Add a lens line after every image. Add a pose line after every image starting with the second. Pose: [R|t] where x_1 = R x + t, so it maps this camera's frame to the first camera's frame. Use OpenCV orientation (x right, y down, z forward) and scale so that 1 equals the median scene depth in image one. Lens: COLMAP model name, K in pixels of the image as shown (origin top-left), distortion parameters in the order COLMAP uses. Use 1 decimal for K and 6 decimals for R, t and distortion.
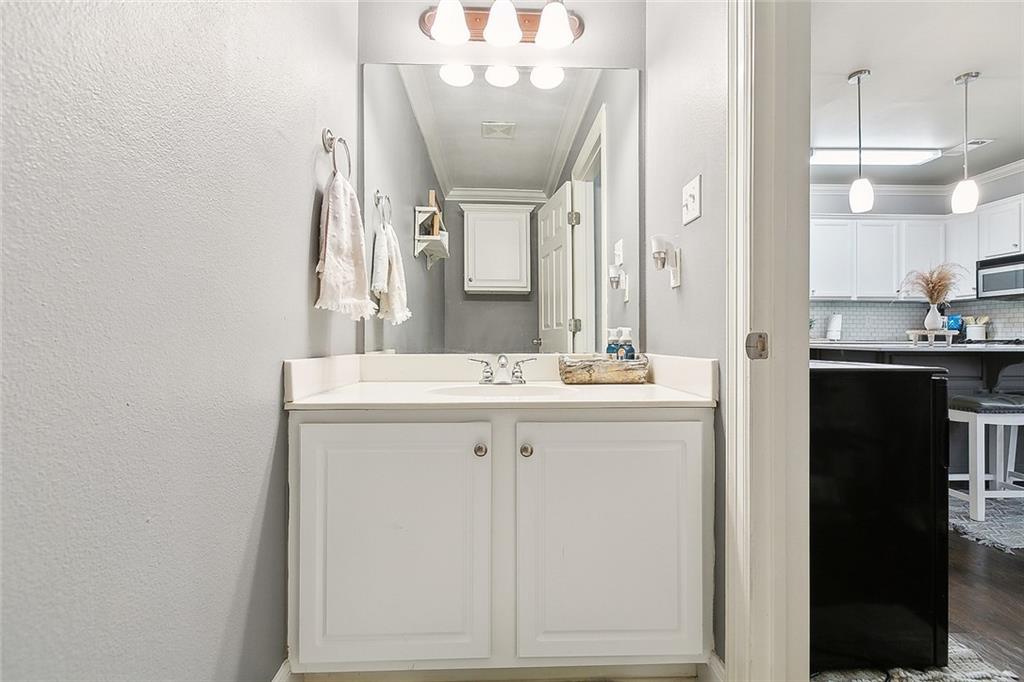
lens RADIAL K [[452.4, 0, 511.0], [0, 452.4, 338.7], [0, 0, 1]] dist [-0.000582, 0.000779]
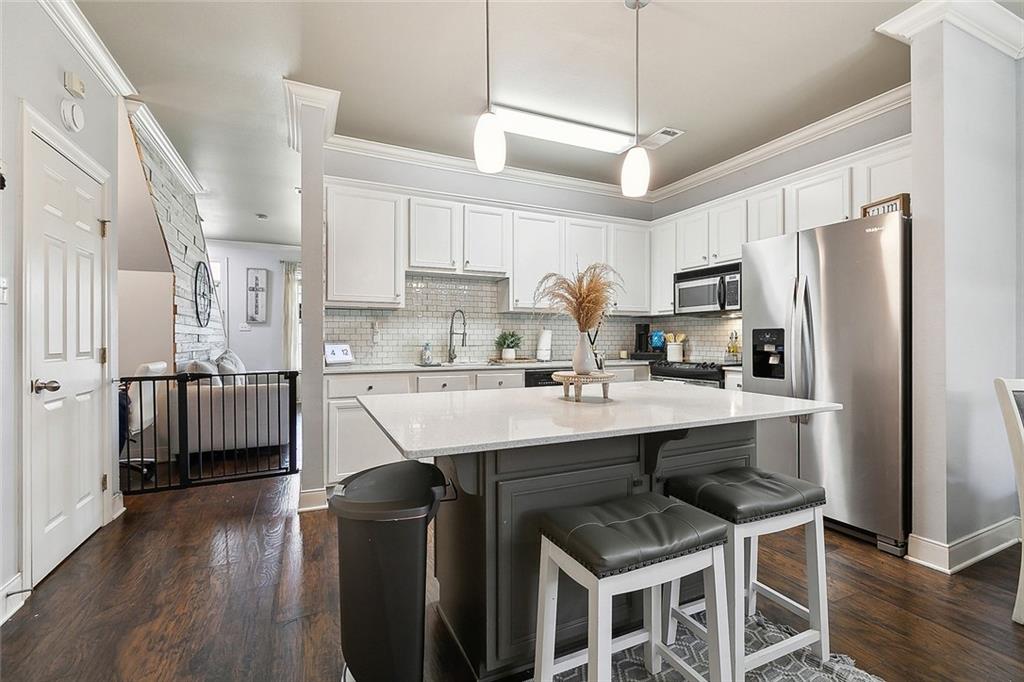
lens RADIAL K [[452.4, 0, 506.1], [0, 452.4, 341.8], [0, 0, 1]] dist [-0.000582, 0.000779]
pose [[0.922531, -0.003193, 0.385911, 0.367378], [0.001157, 0.999984, 0.005508, -0.039394], [-0.385922, -0.004635, 0.922520, 0.292160]]
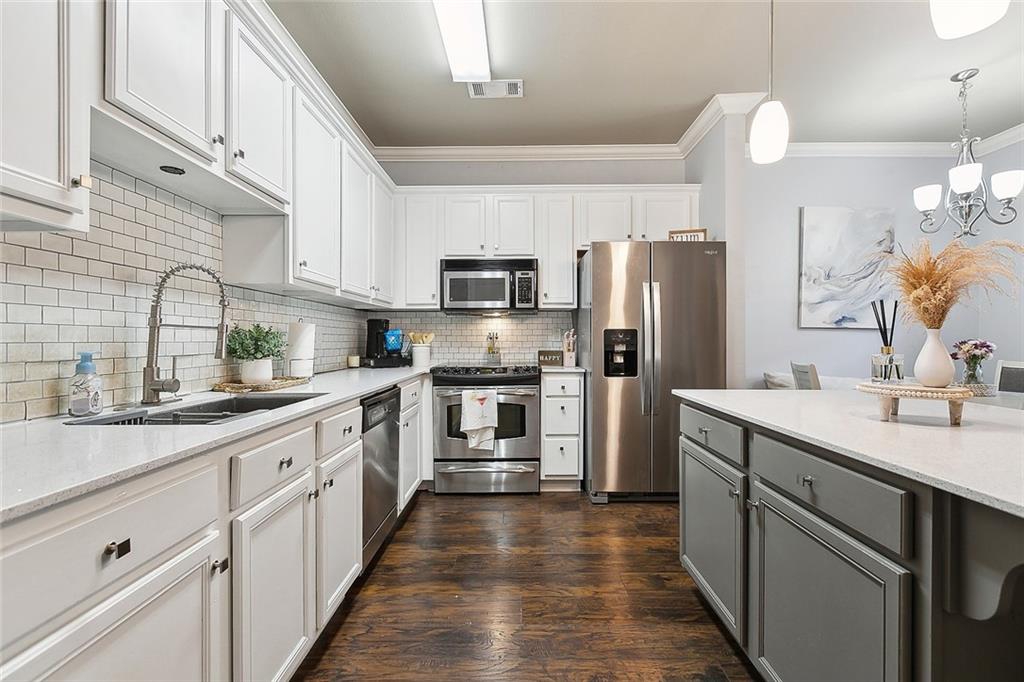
lens RADIAL K [[452.4, 0, 513.5], [0, 452.4, 335.5], [0, 0, 1]] dist [-0.000582, 0.000779]
pose [[0.039173, 0.005893, 0.999215, 0.292339], [0.002936, 0.999978, -0.006013, -0.040817], [-0.999228, 0.003169, 0.039155, 0.852106]]
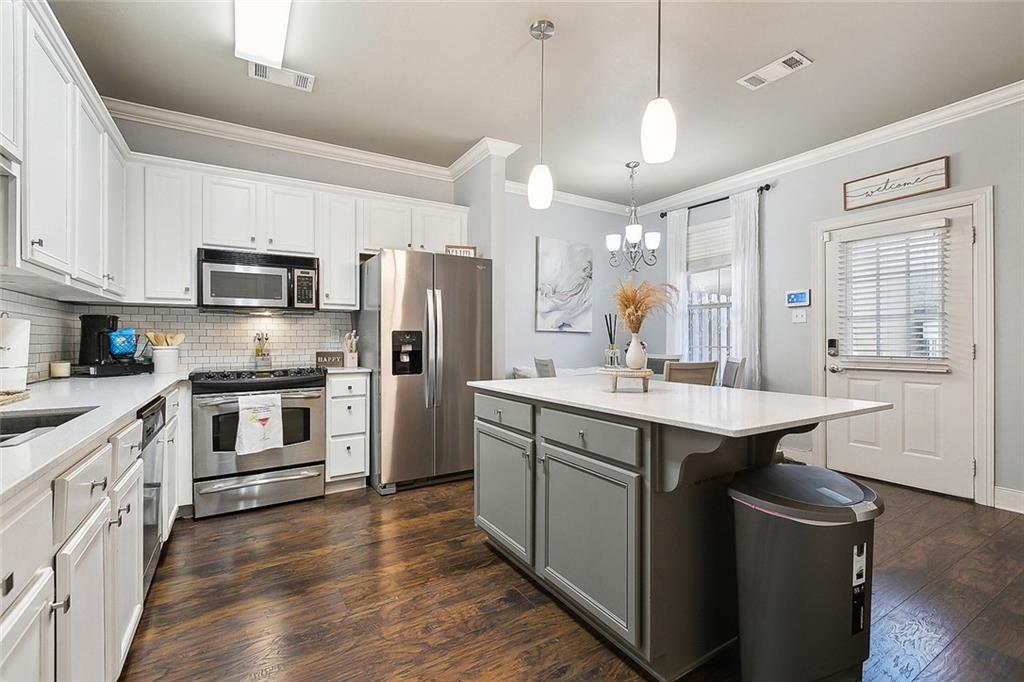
lens RADIAL K [[452.4, 0, 511.8], [0, 452.4, 335.3], [0, 0, 1]] dist [-0.000582, 0.000779]
pose [[-0.495662, 0.008127, 0.868478, 0.252315], [0.002887, 0.999966, -0.007710, -0.040624], [-0.868511, -0.001314, -0.495668, 0.931938]]
